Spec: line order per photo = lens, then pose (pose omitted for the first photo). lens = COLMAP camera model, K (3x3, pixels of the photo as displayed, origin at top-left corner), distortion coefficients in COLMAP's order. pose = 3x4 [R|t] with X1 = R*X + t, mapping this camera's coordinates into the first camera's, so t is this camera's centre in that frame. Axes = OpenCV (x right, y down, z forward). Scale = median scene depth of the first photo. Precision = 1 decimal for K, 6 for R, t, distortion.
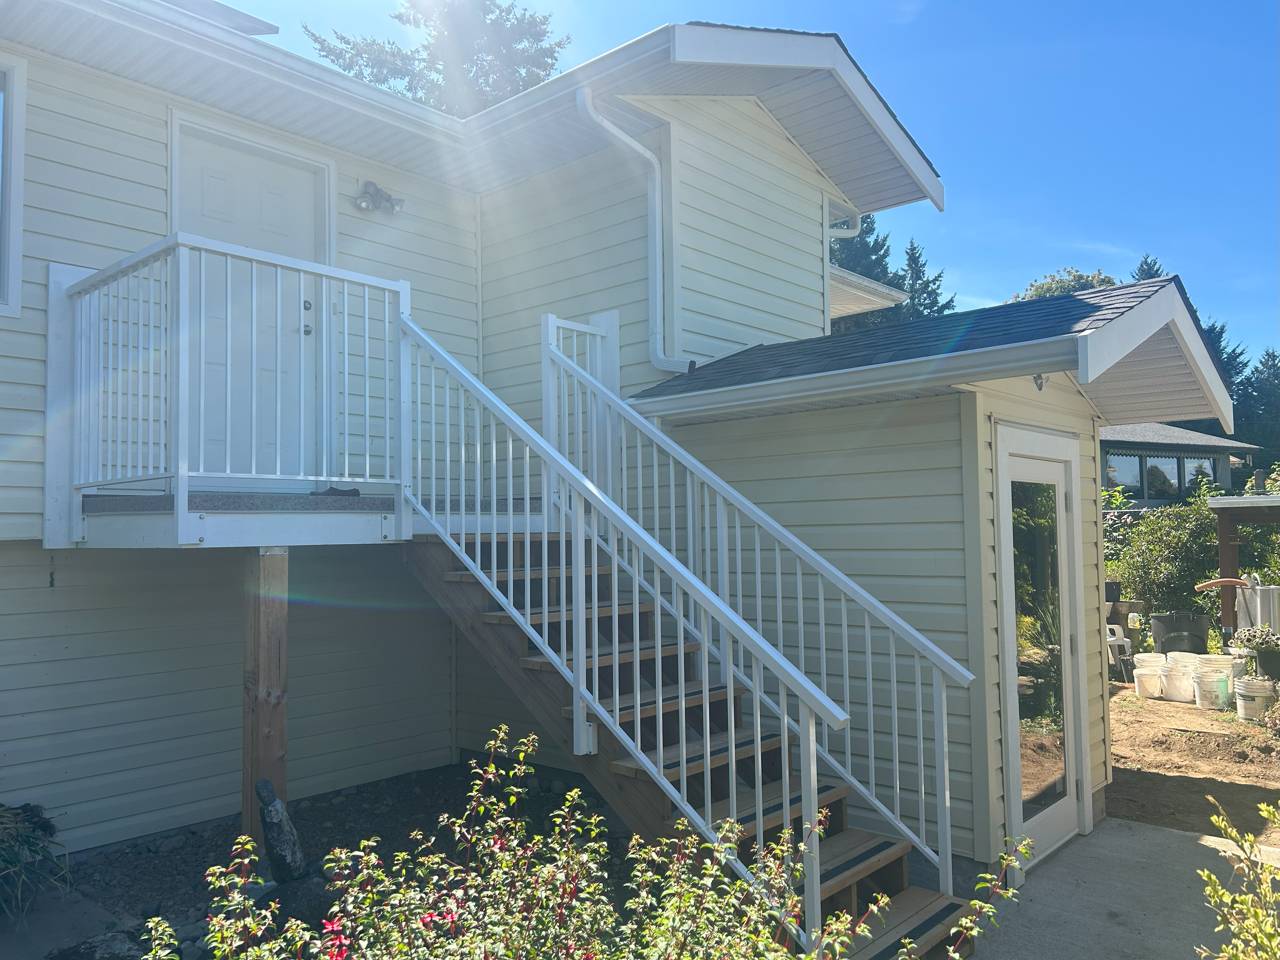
lens RADIAL K [[966.5, 0, 640.5], [0, 966.5, 479.0], [0, 0, 1]] dist [0.036733, -0.017353]
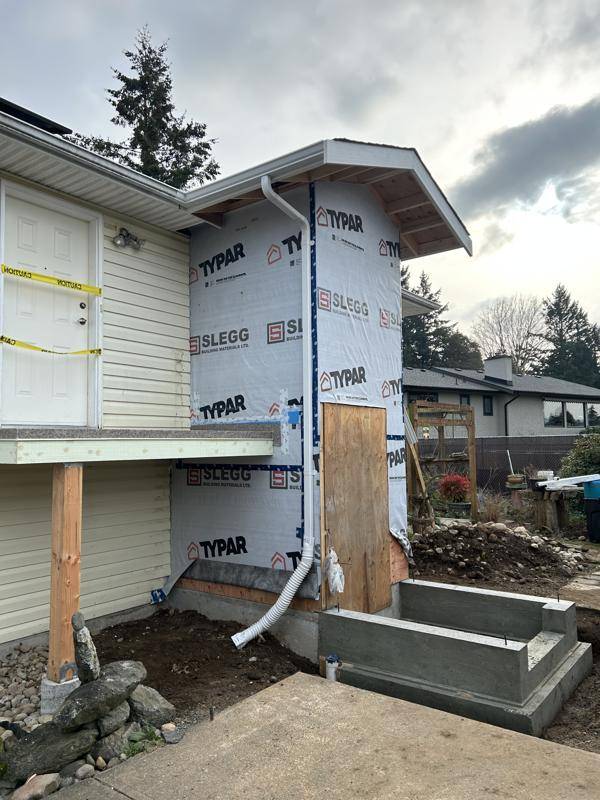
lens RADIAL K [[604.1, 0, 299.3], [0, 604.1, 402.5], [0, 0, 1]] dist [0.036733, -0.017353]
pose [[0.996861, 0.013510, 0.078004, -0.067835], [-0.012230, 0.999783, -0.016874, -0.010121], [-0.078215, 0.015867, 0.996810, 0.001202]]
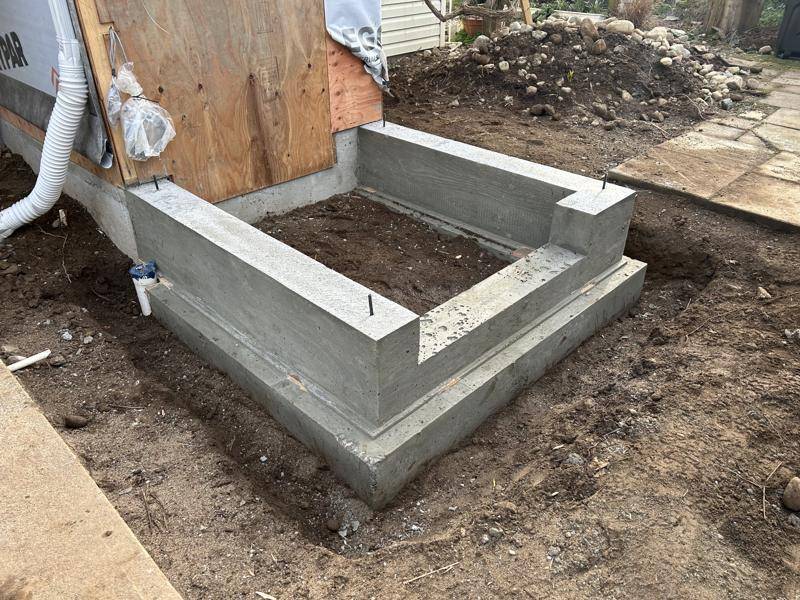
lens RADIAL K [[604.1, 0, 399.4], [0, 604.1, 300.2], [0, 0, 1]] dist [0.036733, -0.017353]
pose [[0.998290, 0.045615, -0.036561, 0.452195], [-0.015927, 0.813979, 0.580675, 0.117942], [0.056248, -0.579100, 0.813314, 0.713846]]
